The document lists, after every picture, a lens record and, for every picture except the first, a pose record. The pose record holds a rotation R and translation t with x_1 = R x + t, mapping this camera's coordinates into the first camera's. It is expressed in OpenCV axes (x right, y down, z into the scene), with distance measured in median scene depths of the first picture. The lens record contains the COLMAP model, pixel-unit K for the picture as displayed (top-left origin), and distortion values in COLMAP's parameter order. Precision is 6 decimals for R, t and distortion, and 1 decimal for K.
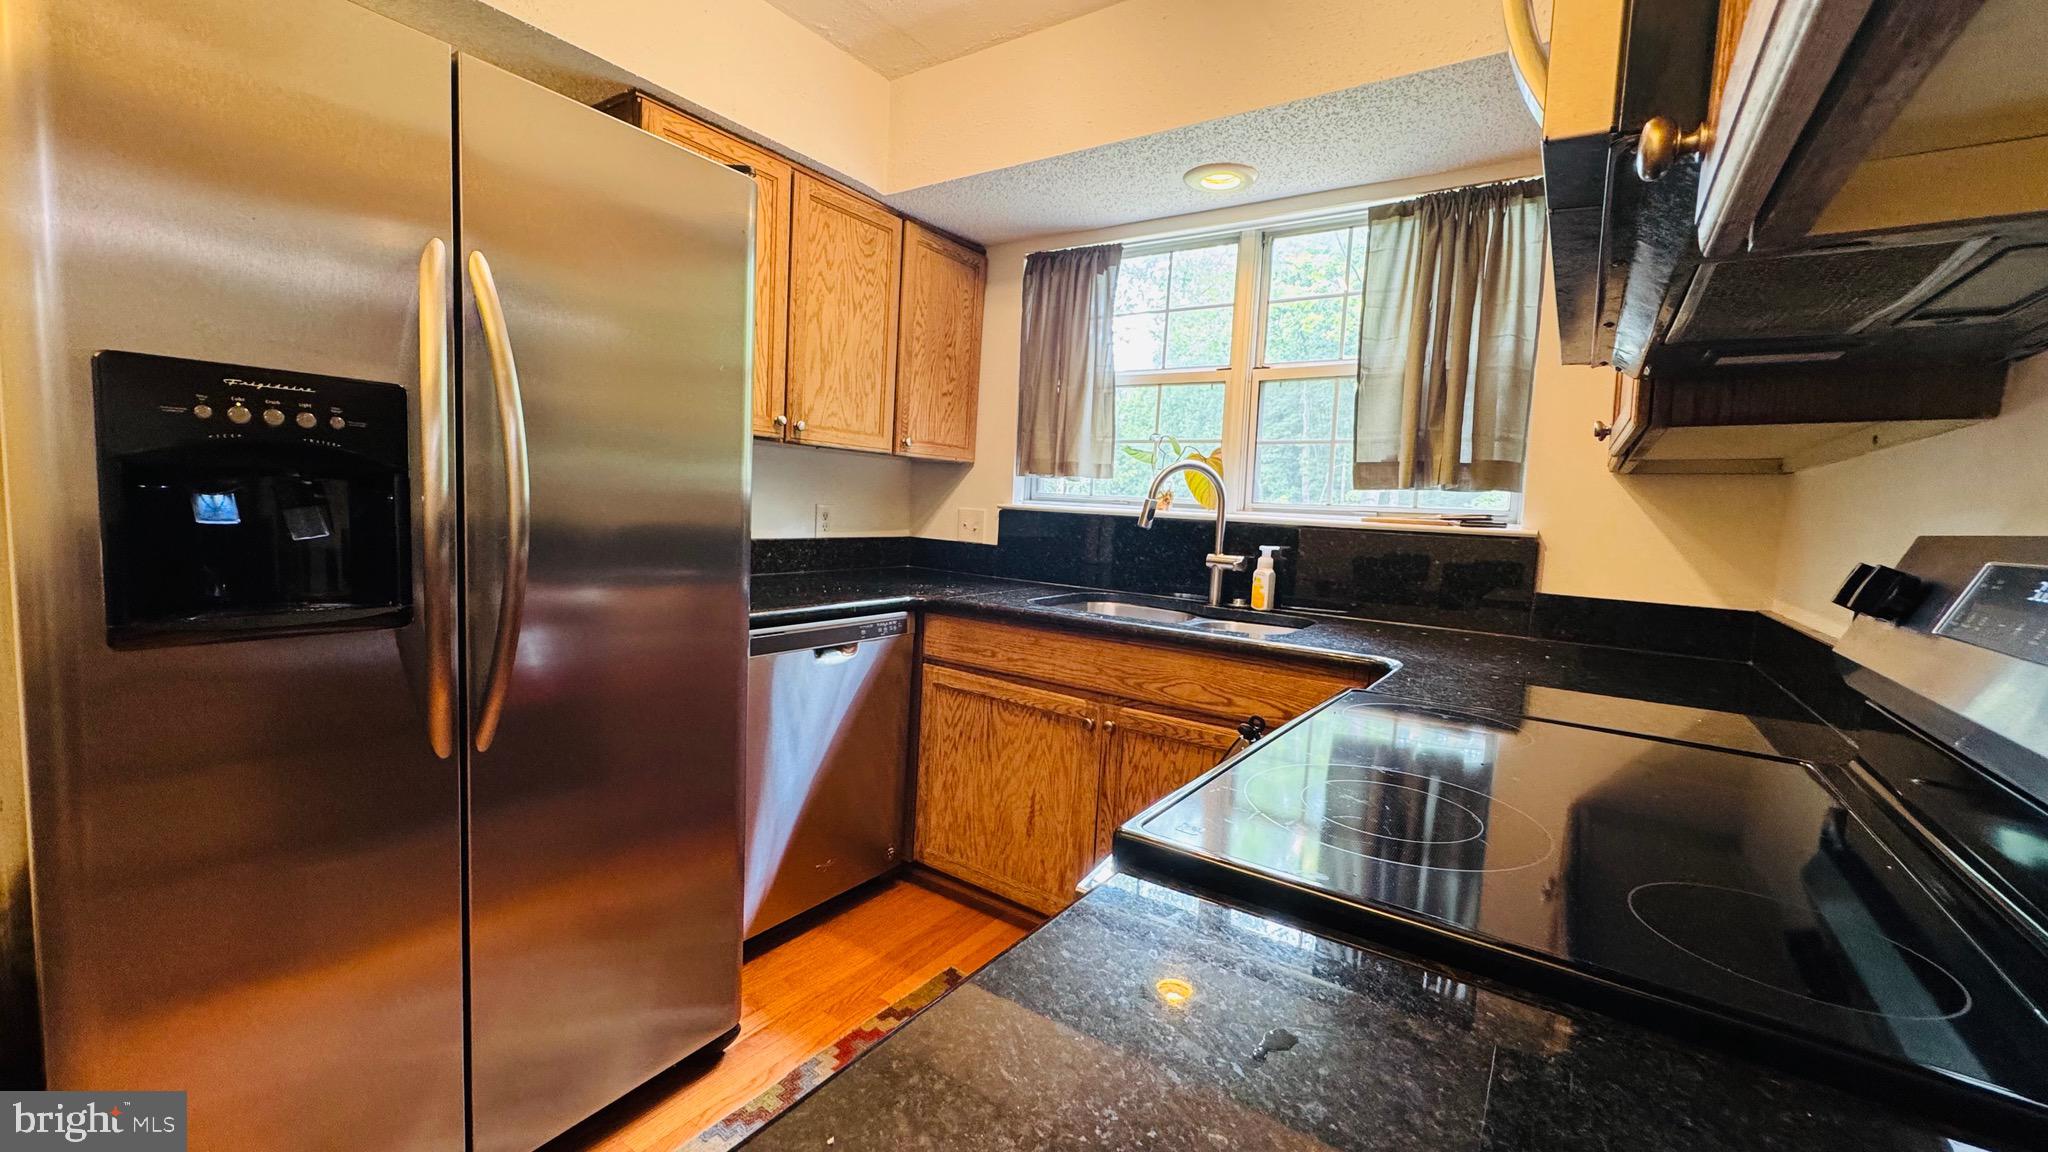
lens RADIAL K [[815.9, 0, 1024.0], [0, 815.9, 576.0], [0, 0, 1]] dist [-0.001991, 0.000160]
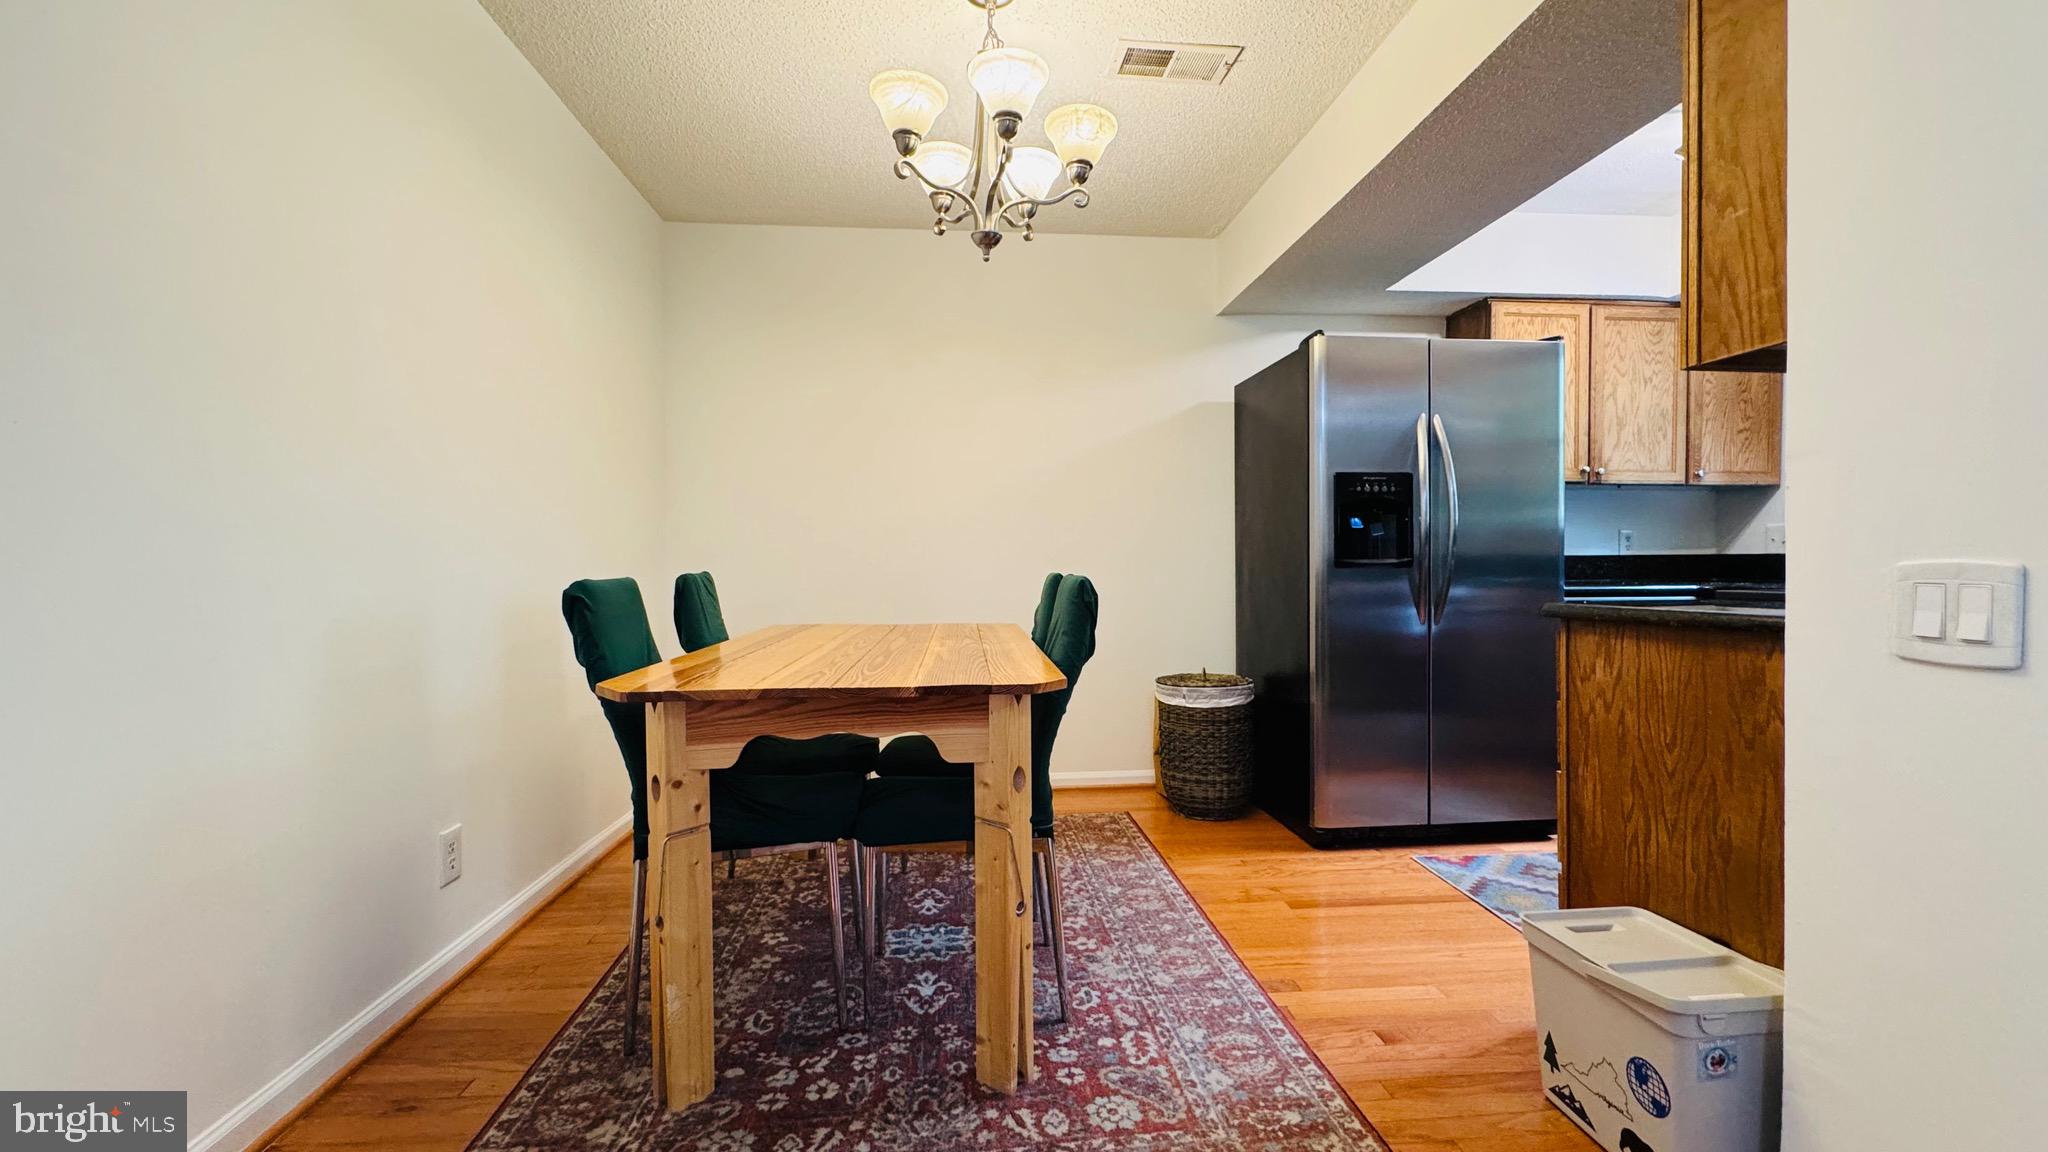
lens RADIAL K [[840.2, 0, 1024.0], [0, 840.2, 576.0], [0, 0, 1]] dist [-0.009627, -0.000011]
pose [[0.624676, -0.042030, -0.779752, 0.241519], [-0.035012, 0.996039, -0.081737, 0.161699], [0.780099, 0.078360, 0.620730, -0.725091]]
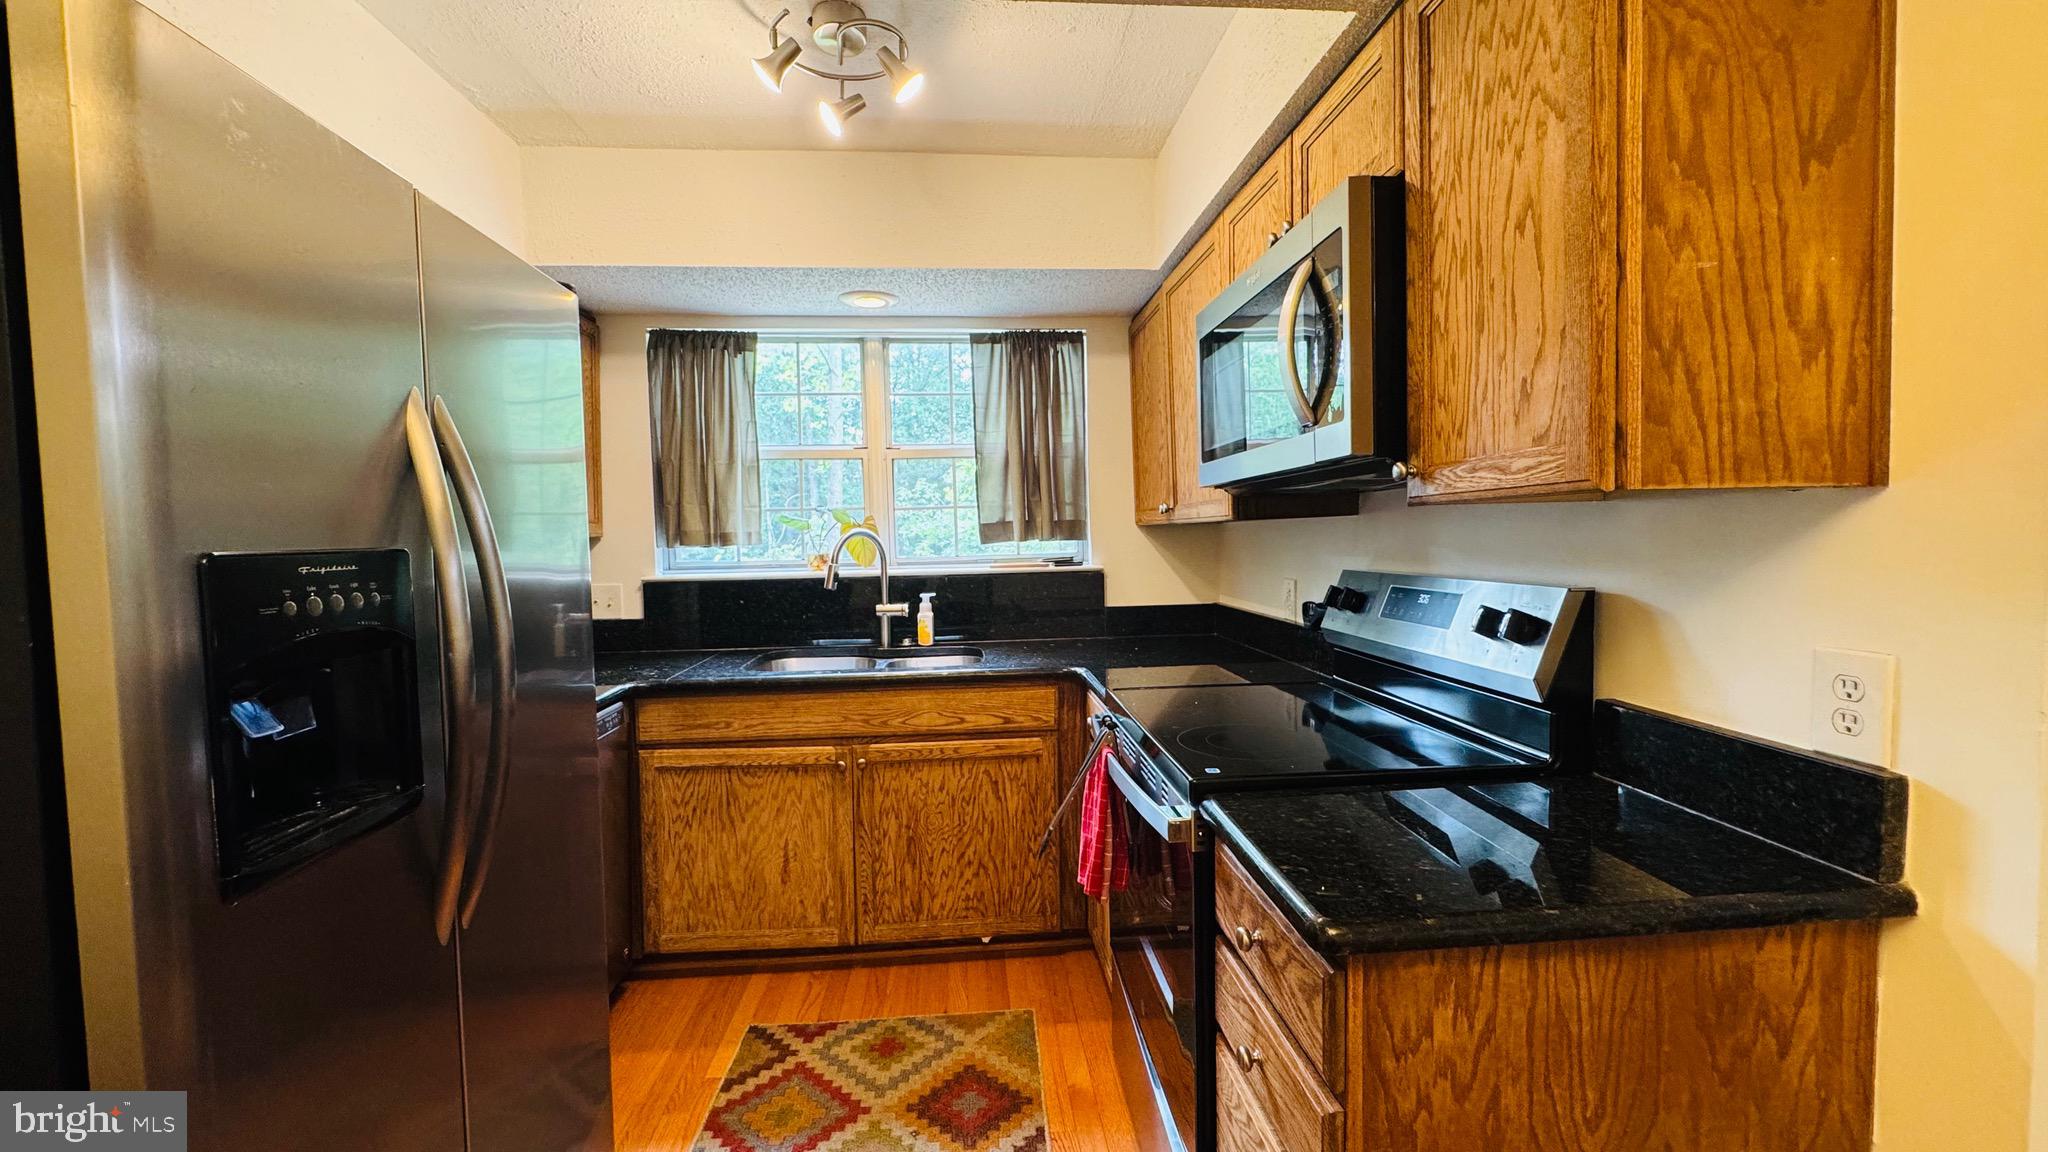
lens RADIAL K [[815.9, 0, 1024.0], [0, 815.9, 576.0], [0, 0, 1]] dist [-0.001991, 0.000160]
pose [[0.774187, -0.096472, 0.625562, -0.368313], [0.114693, 0.993337, 0.011246, -0.060961], [-0.622479, 0.063041, 0.780093, -0.069190]]
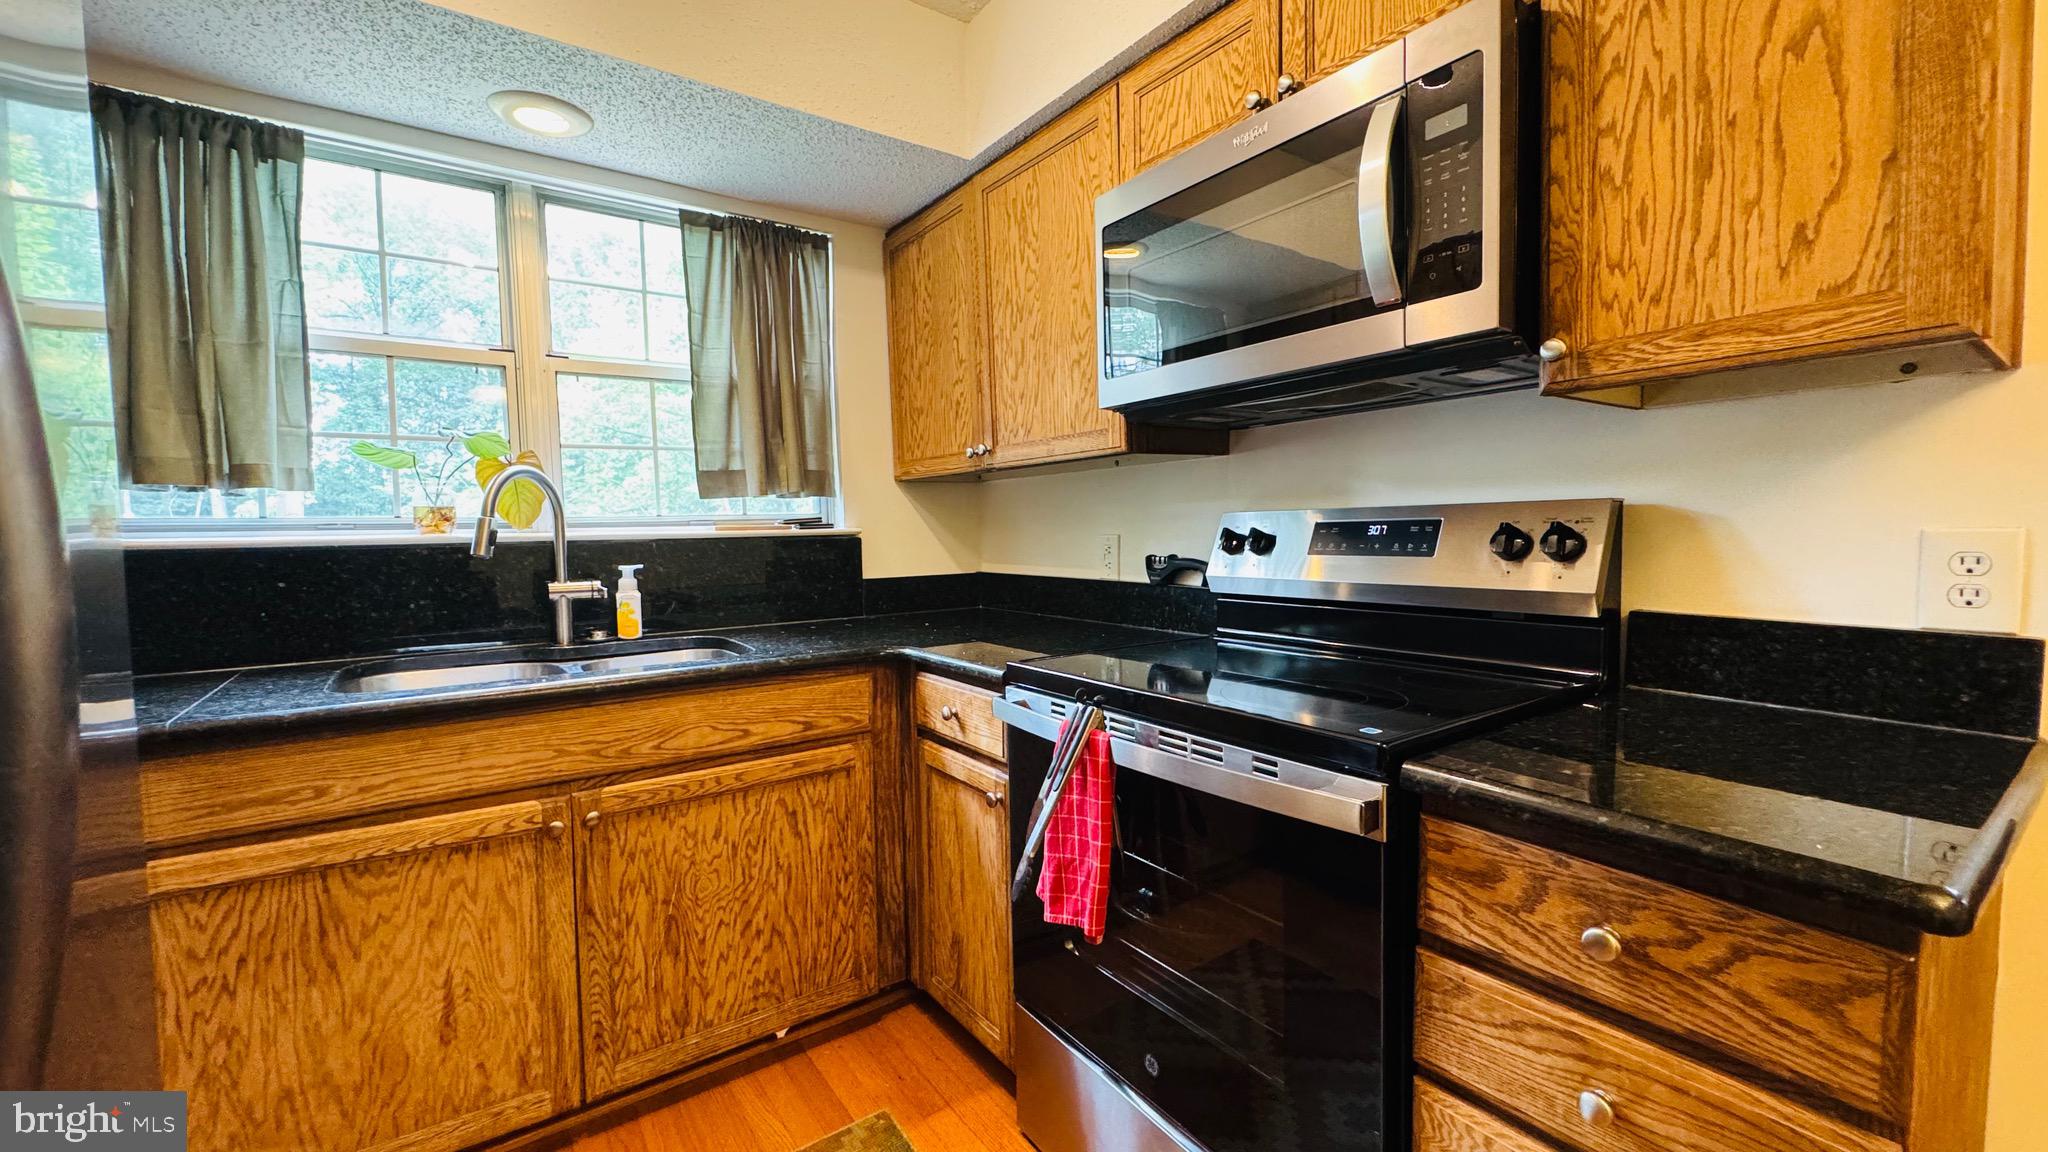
lens RADIAL K [[815.9, 0, 1024.0], [0, 815.9, 576.0], [0, 0, 1]] dist [-0.001991, 0.000160]
pose [[0.345356, -0.109805, 0.932026, -0.376573], [0.118699, 0.990267, 0.072684, -0.038816], [-0.930935, 0.085528, 0.355028, 0.298513]]
